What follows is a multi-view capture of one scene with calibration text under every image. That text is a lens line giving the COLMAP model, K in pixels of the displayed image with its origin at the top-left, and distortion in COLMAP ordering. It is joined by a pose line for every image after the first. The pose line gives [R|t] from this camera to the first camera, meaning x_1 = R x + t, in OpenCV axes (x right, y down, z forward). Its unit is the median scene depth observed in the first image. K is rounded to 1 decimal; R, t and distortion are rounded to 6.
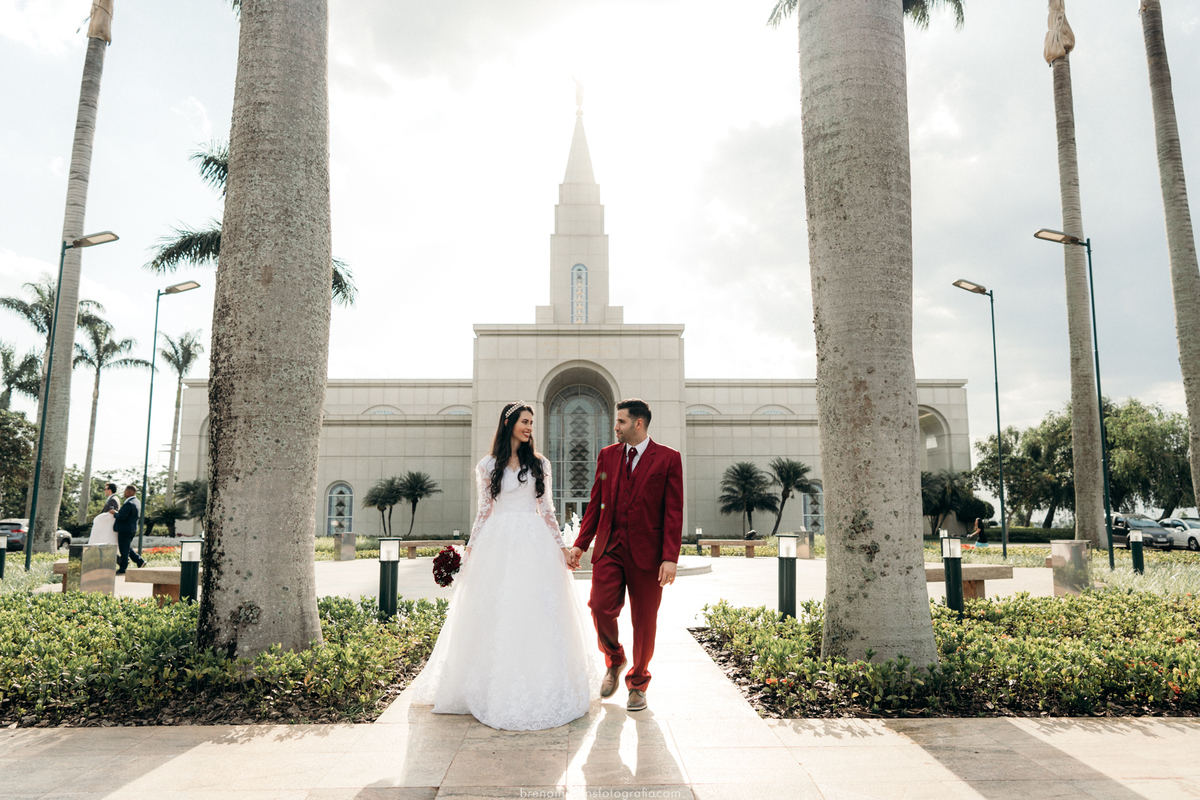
lens RADIAL K [[841.7, 0, 598.5], [0, 841.7, 400.5], [0, 0, 1]] dist [-0.006242, -0.001474]
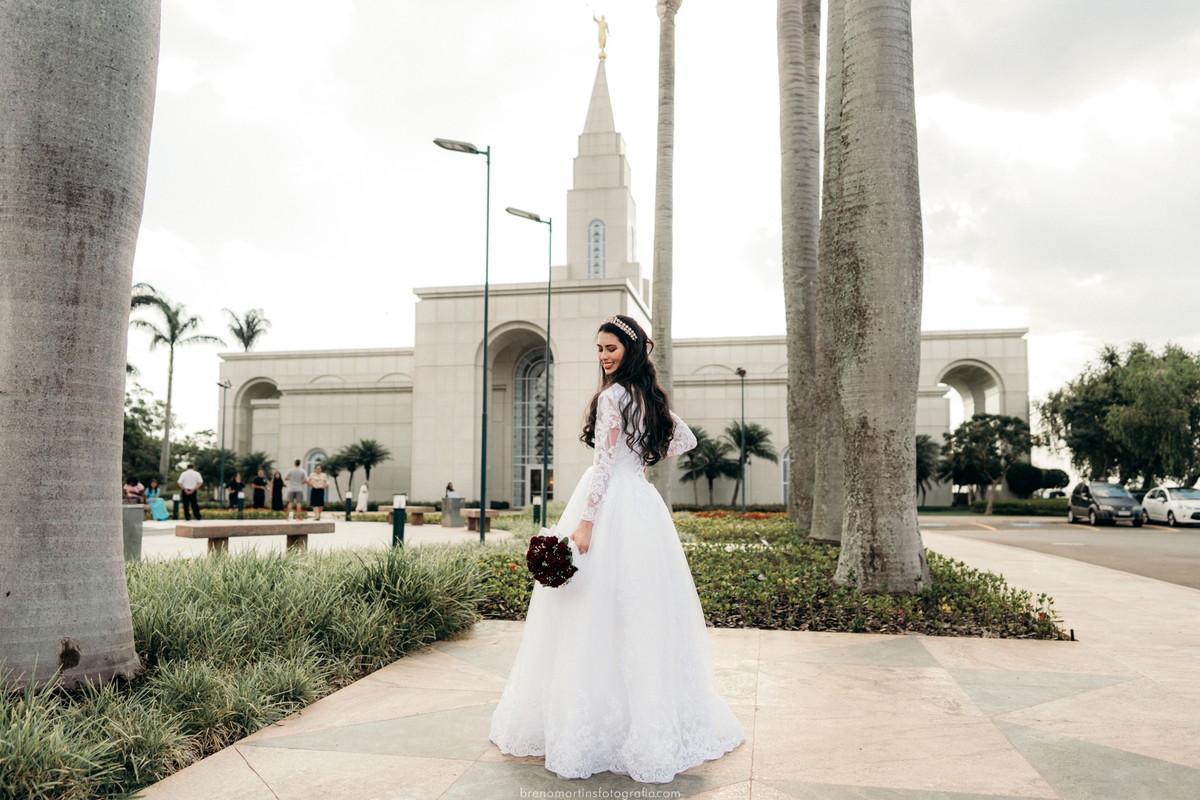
lens RADIAL K [[841.7, 0, 607.9], [0, 841.7, 444.8], [0, 0, 1]] dist [-0.006242, -0.001474]
pose [[0.979744, -0.008104, -0.200088, 0.252668], [0.027243, 0.995286, 0.093084, 0.004645], [0.198390, -0.096649, 0.975346, 0.067284]]
